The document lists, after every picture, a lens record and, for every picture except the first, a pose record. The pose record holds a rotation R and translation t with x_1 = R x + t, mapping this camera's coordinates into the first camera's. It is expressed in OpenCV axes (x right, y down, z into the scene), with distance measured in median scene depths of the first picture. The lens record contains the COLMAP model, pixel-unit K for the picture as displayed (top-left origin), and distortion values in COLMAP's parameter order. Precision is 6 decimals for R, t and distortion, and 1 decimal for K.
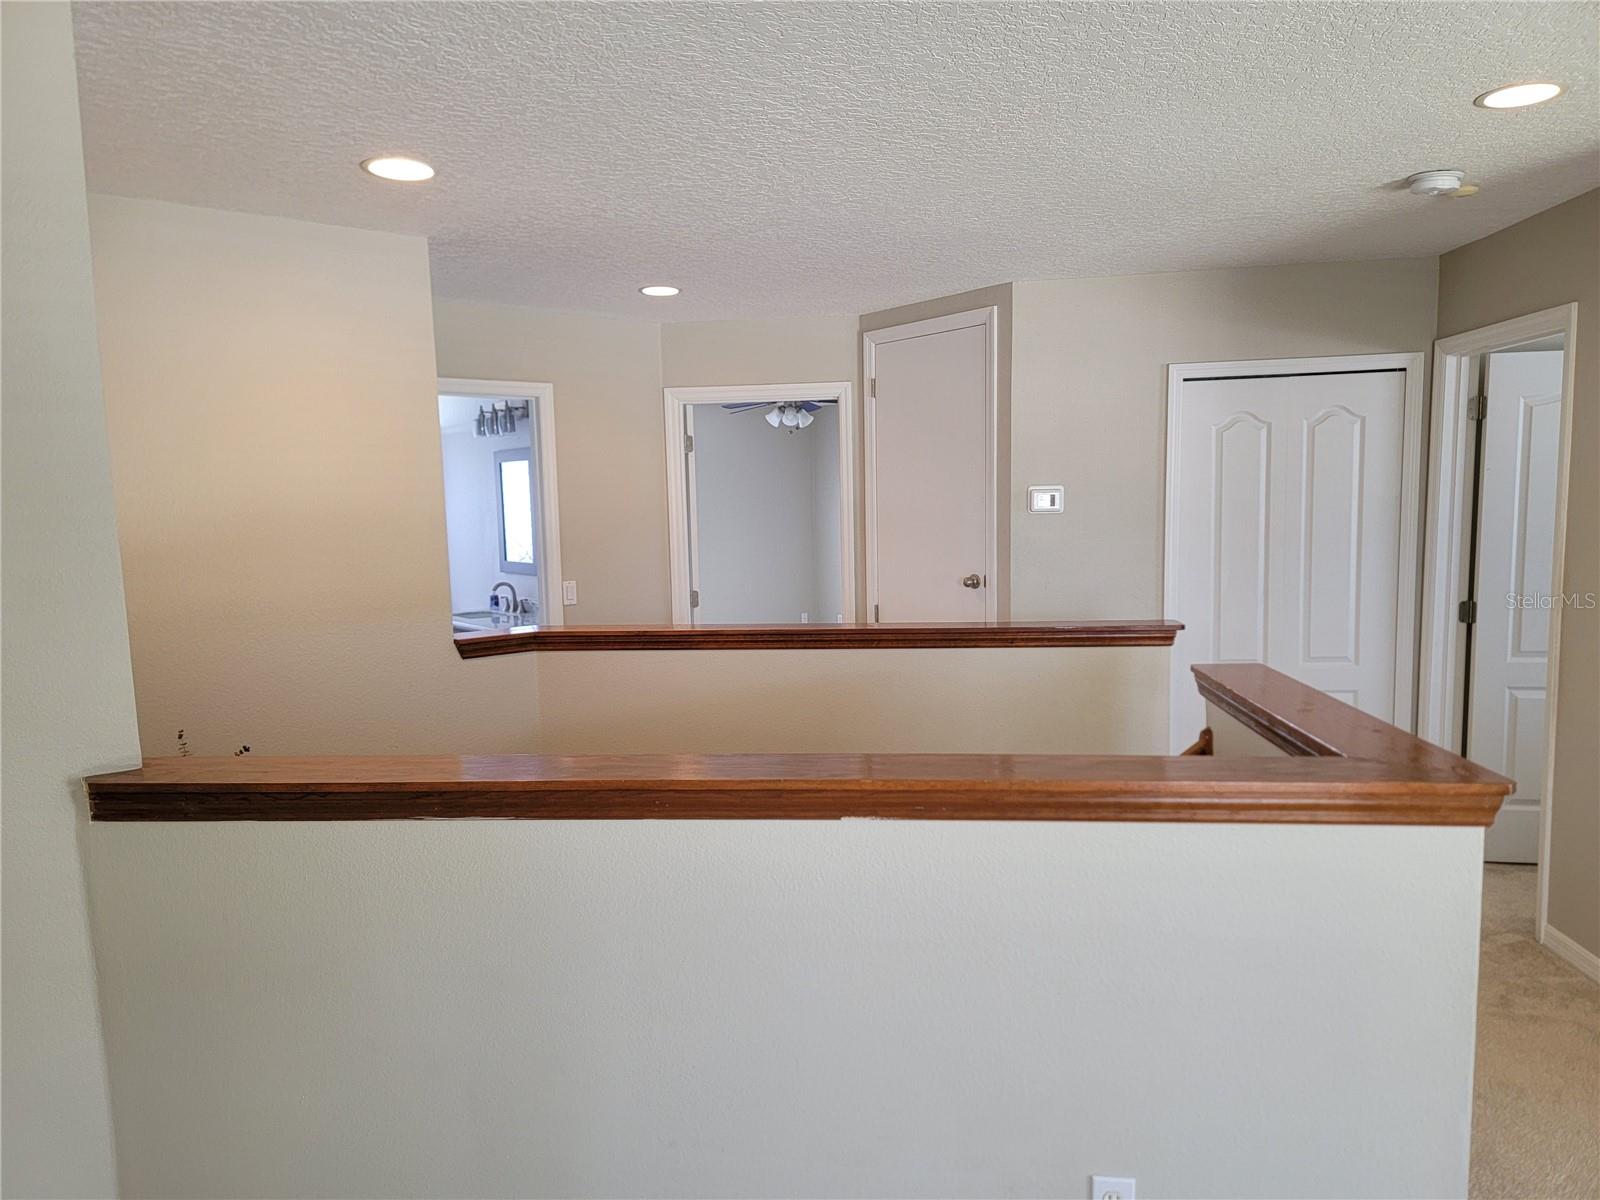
lens RADIAL K [[1105.4, 0, 811.6], [0, 1105.4, 603.8], [0, 0, 1]] dist [0.057608, -0.002523]
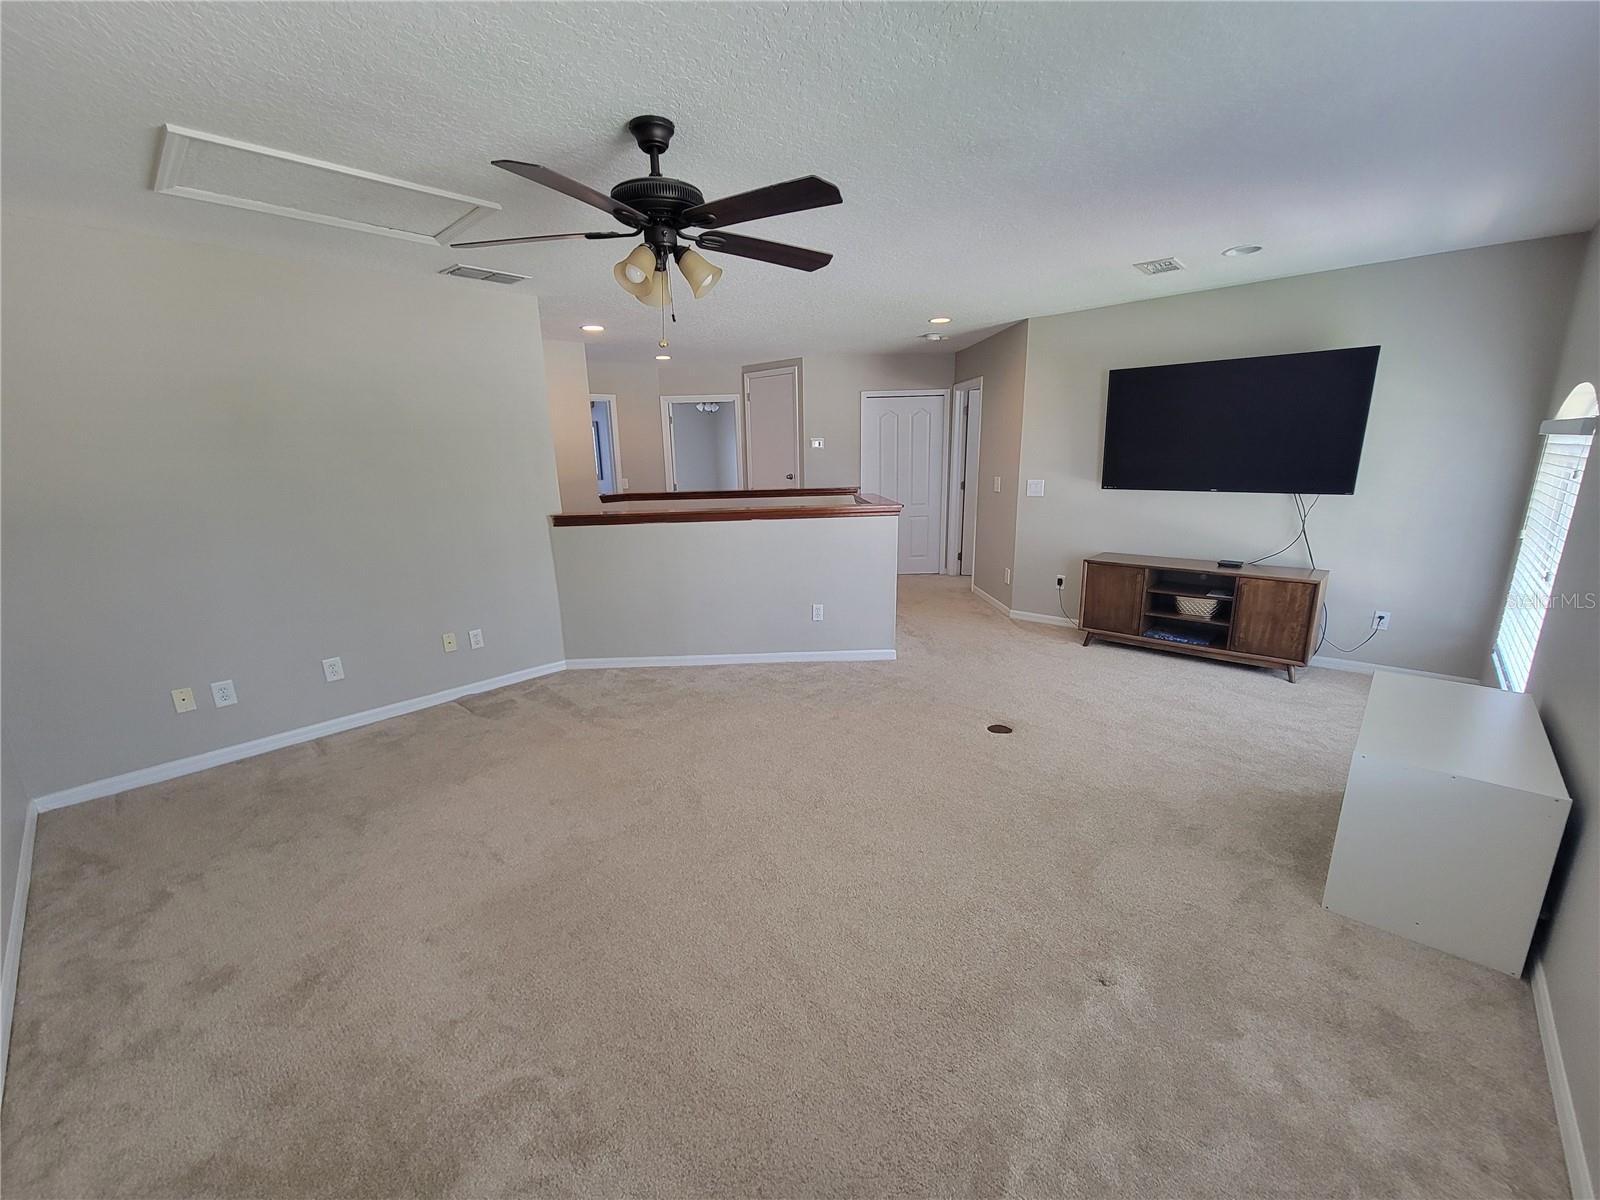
lens RADIAL K [[660.1, 0, 798.7], [0, 660.1, 614.2], [0, 0, 1]] dist [-0.002857, 0.000132]
pose [[0.989969, -0.035313, 0.136798, -0.057287], [0.014634, 0.988681, 0.149318, 0.069996], [-0.140522, -0.145818, 0.979281, -0.570874]]
